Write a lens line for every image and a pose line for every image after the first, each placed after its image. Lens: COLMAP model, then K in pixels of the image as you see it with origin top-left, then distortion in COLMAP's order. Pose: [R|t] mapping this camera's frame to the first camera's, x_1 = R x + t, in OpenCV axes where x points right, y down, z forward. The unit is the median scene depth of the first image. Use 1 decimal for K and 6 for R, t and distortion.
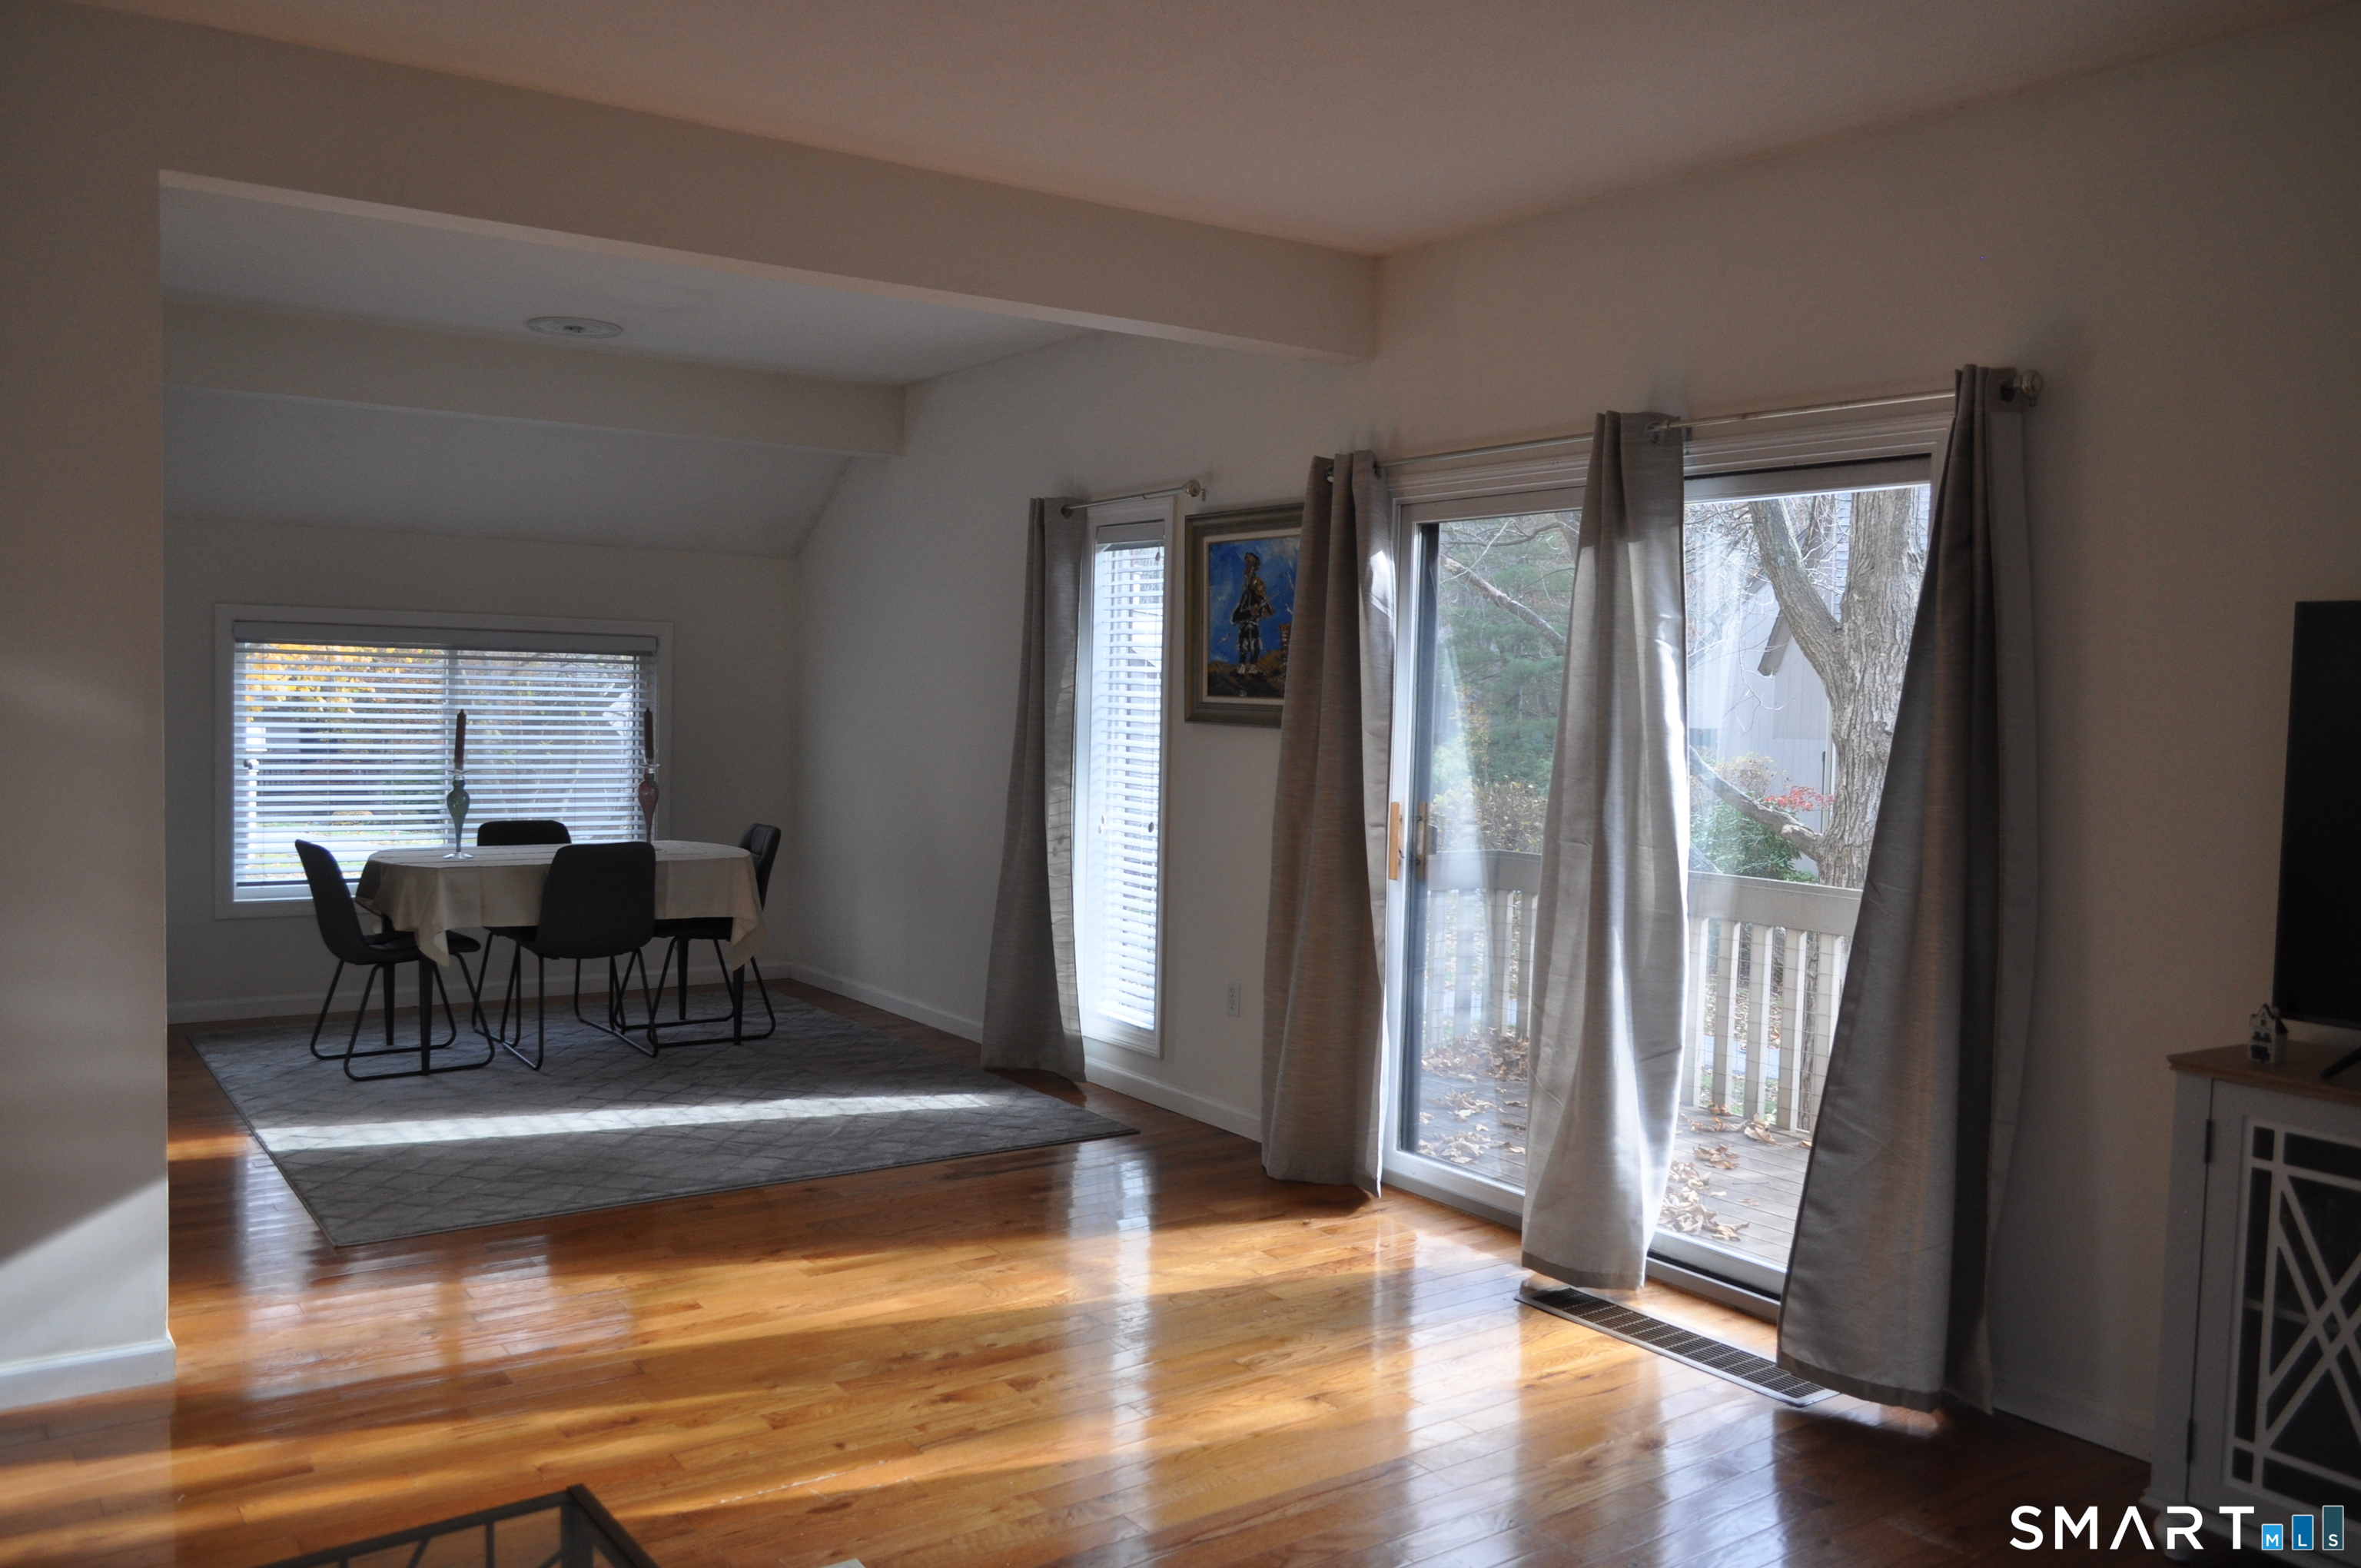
lens RADIAL K [[1833.4, 0, 1177.3], [0, 1833.4, 787.6], [0, 0, 1]] dist [-0.000239, 0.000158]
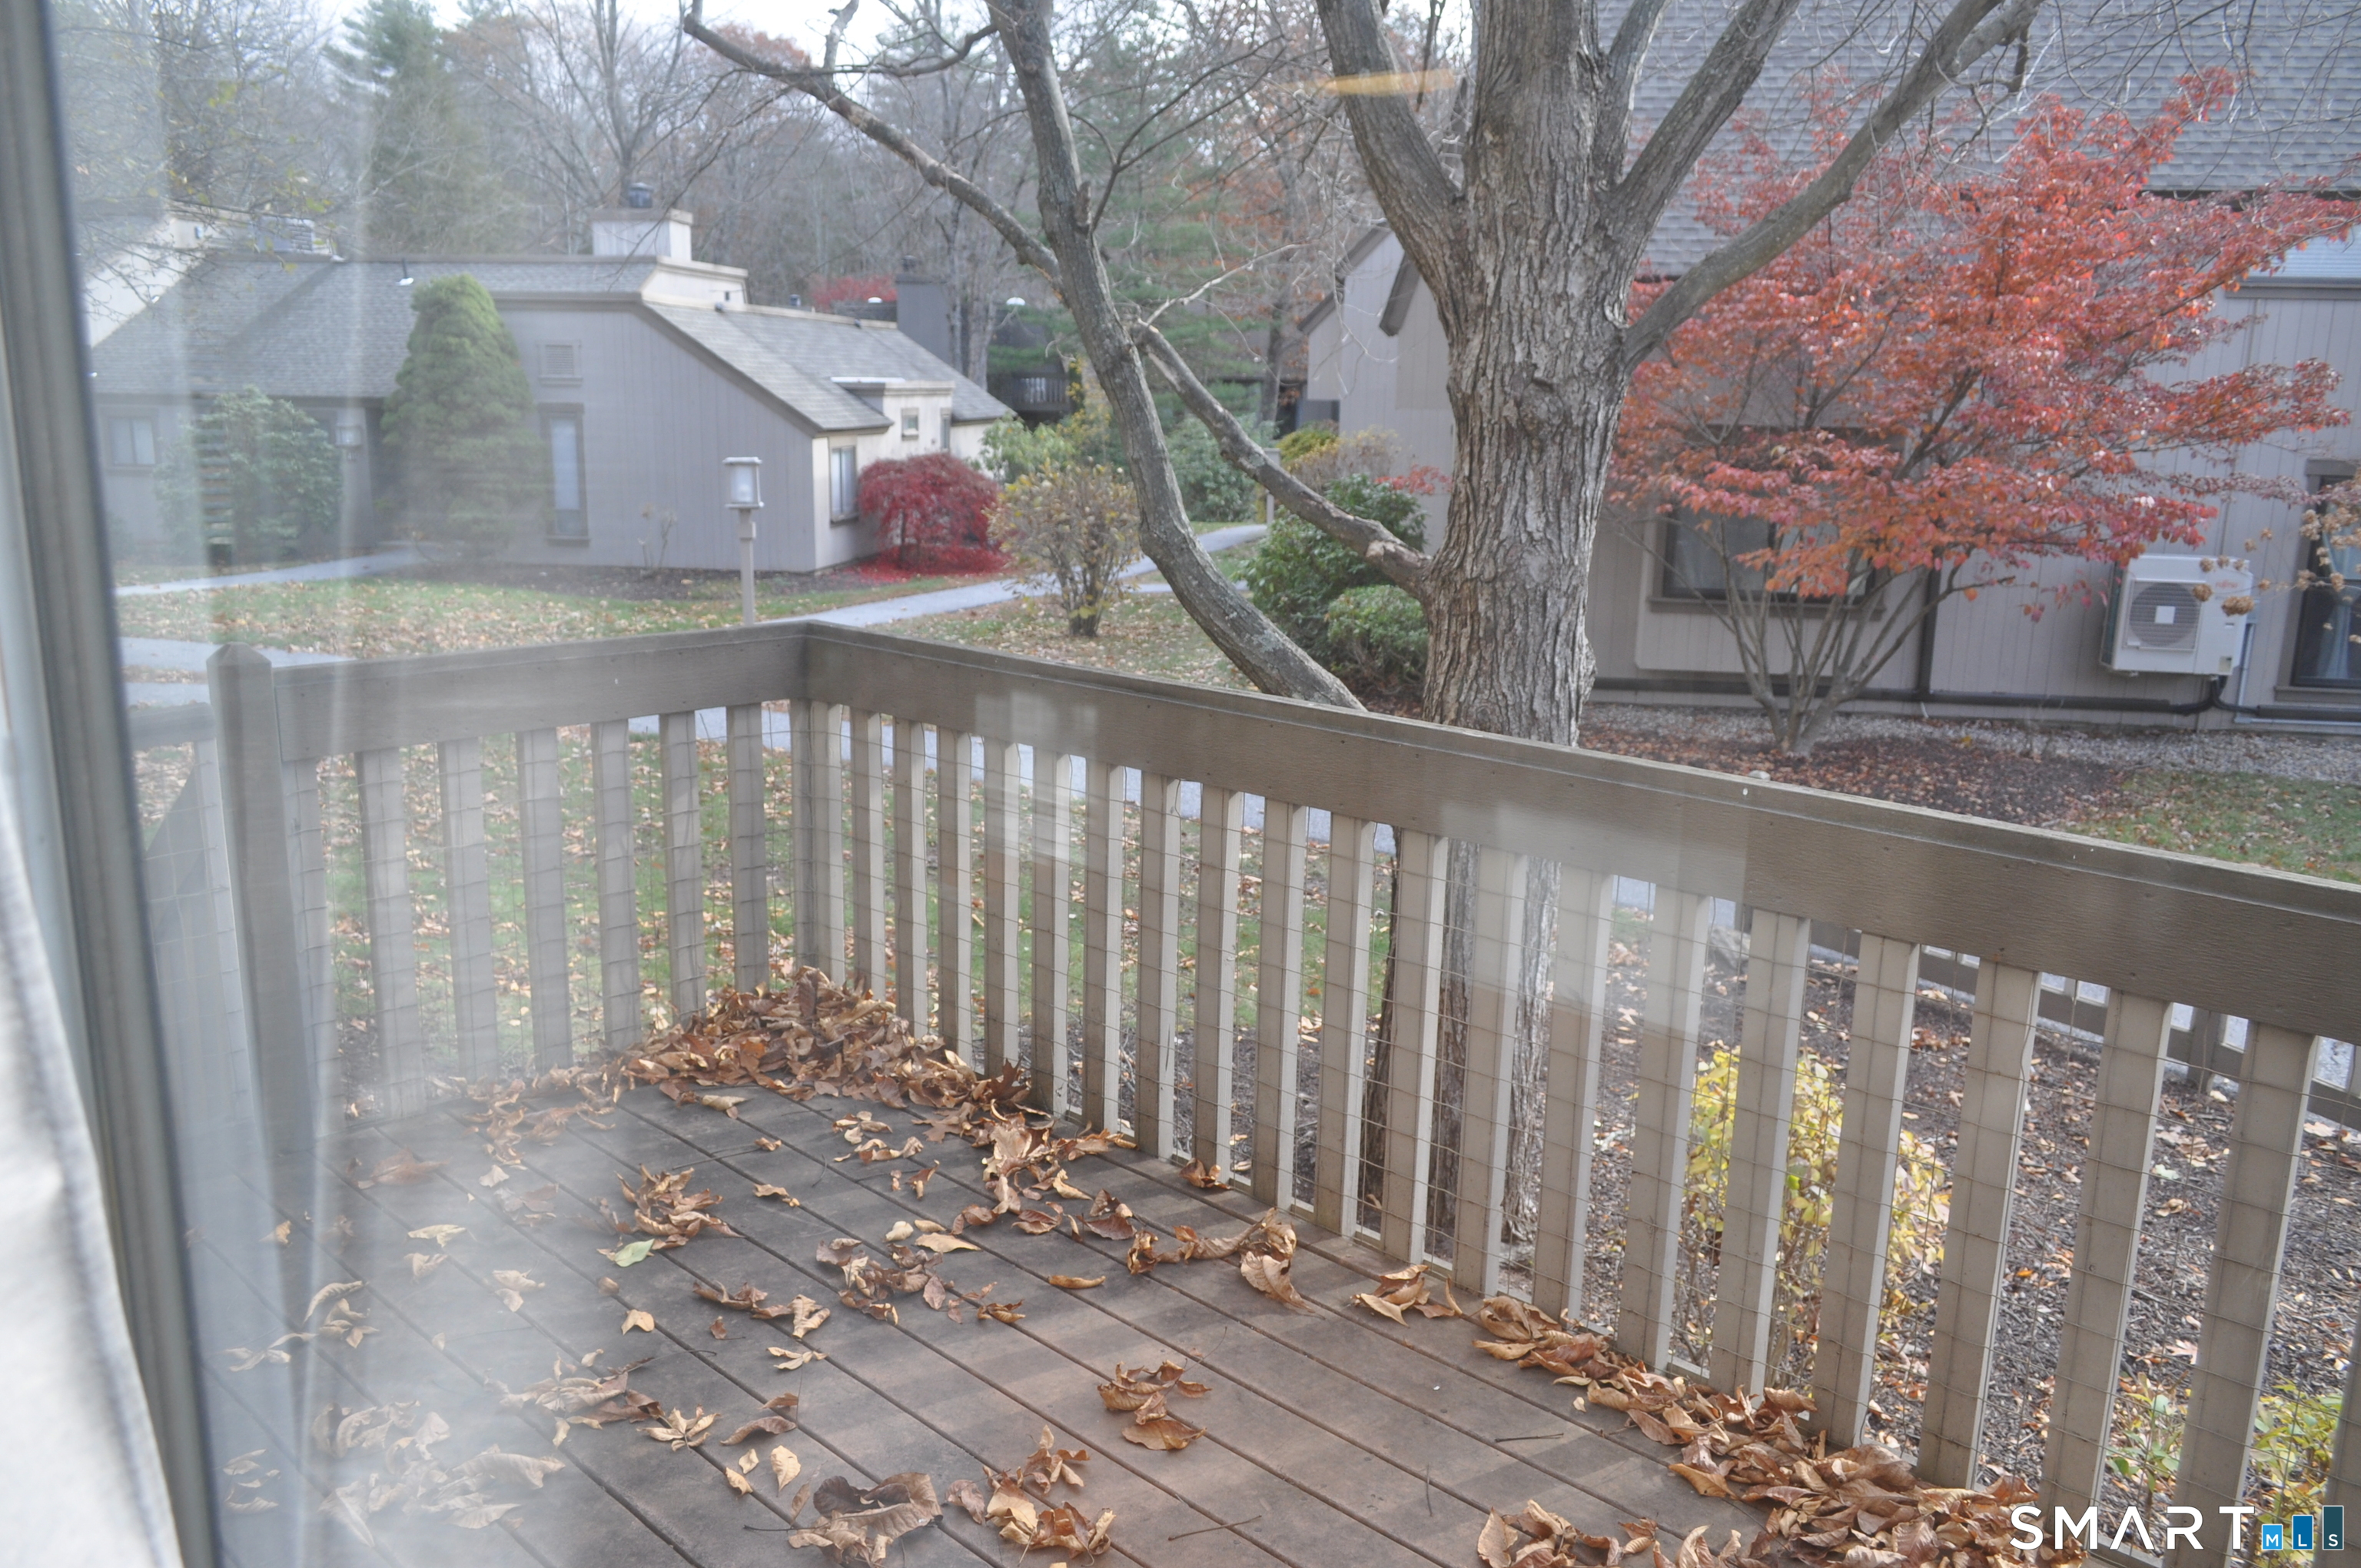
lens RADIAL K [[1833.4, 0, 1182.1], [0, 1833.4, 786.9], [0, 0, 1]] dist [-0.000239, 0.000158]
pose [[0.981614, -0.049476, 0.184354, 0.162495], [0.017247, 0.984862, 0.172482, -0.005675], [-0.190097, -0.166131, 0.967607, 0.435752]]
